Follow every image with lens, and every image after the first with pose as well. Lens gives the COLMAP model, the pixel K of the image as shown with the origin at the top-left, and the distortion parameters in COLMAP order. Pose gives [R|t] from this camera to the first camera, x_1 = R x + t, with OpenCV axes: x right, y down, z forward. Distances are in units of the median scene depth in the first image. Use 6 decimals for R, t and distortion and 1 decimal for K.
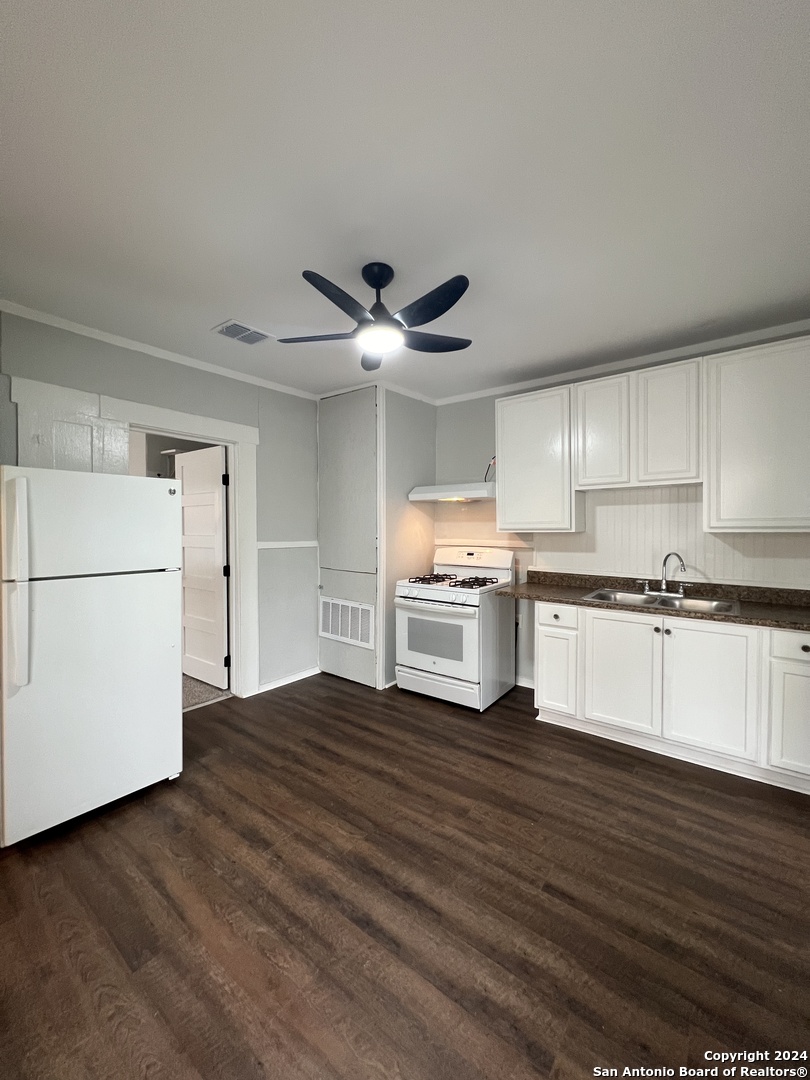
lens RADIAL K [[430.8, 0, 406.0], [0, 430.8, 535.7], [0, 0, 1]] dist [-0.002191, 0.000587]
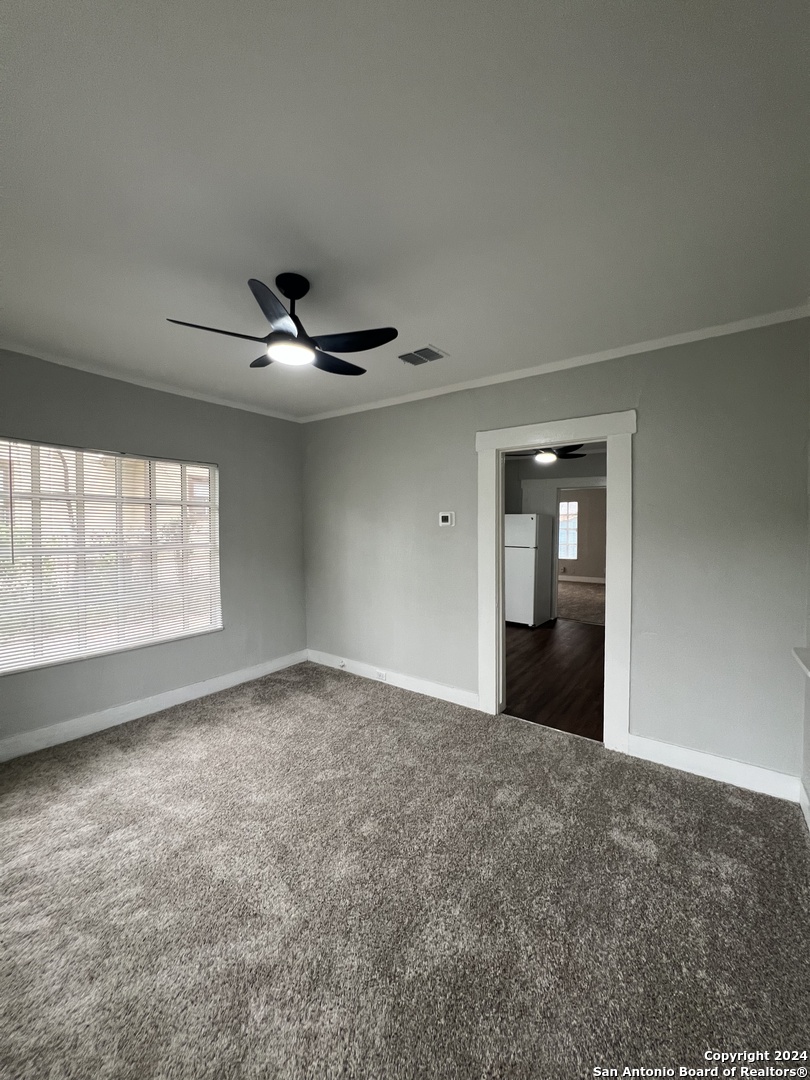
lens RADIAL K [[430.8, 0, 406.0], [0, 430.8, 535.7], [0, 0, 1]] dist [-0.002191, 0.000587]
pose [[0.037751, 0.024760, -0.998980, 1.702735], [-0.028785, 0.999305, 0.023680, -0.029849], [0.998873, 0.027861, 0.038437, 0.089528]]
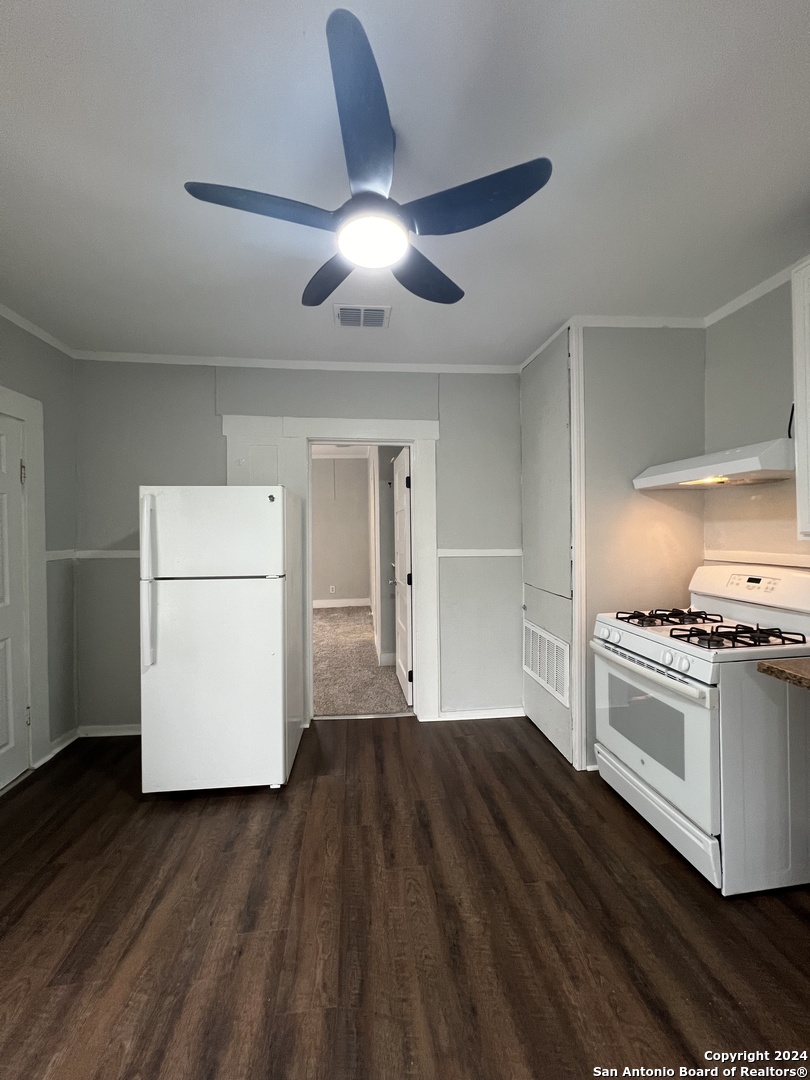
lens RADIAL K [[430.8, 0, 406.0], [0, 430.8, 535.7], [0, 0, 1]] dist [-0.002191, 0.000587]
pose [[0.698646, -0.000117, -0.715467, 0.309158], [-0.005278, 0.999972, -0.005318, -0.010161], [0.715448, 0.007491, 0.698626, 0.423865]]
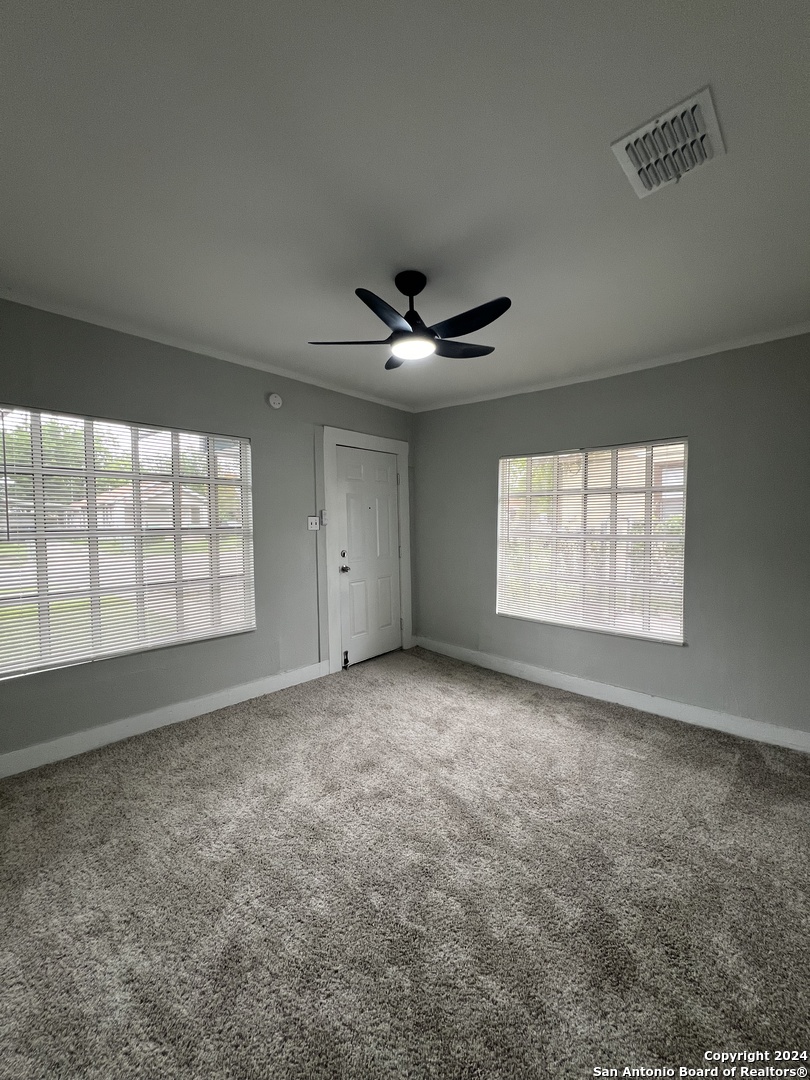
lens RADIAL K [[430.8, 0, 406.0], [0, 430.8, 535.7], [0, 0, 1]] dist [-0.002191, 0.000587]
pose [[-0.997140, 0.003307, 0.075503, 0.942307], [0.008420, 0.997684, 0.067501, -0.037593], [-0.075105, 0.067944, -0.994858, 0.672553]]
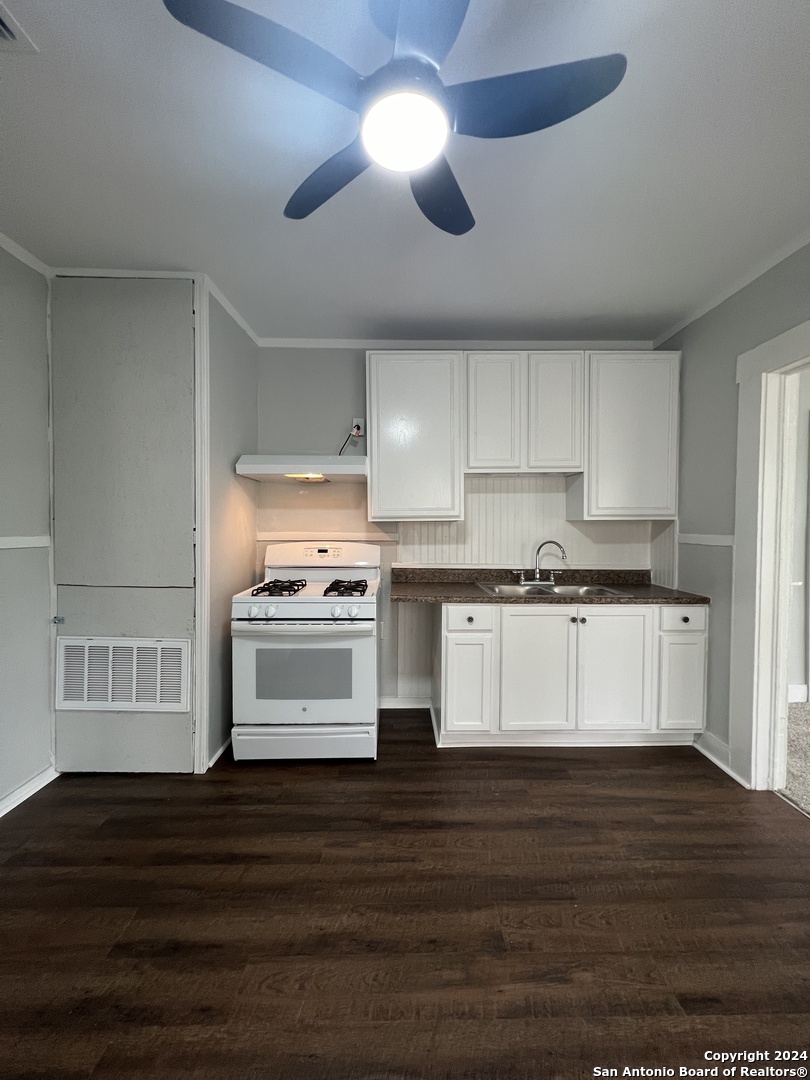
lens RADIAL K [[430.8, 0, 406.0], [0, 430.8, 535.7], [0, 0, 1]] dist [-0.002191, 0.000587]
pose [[0.783439, -0.008626, 0.621408, -0.275238], [0.010250, 0.999947, 0.000958, 0.022665], [-0.621384, 0.005618, 0.783486, 0.426758]]
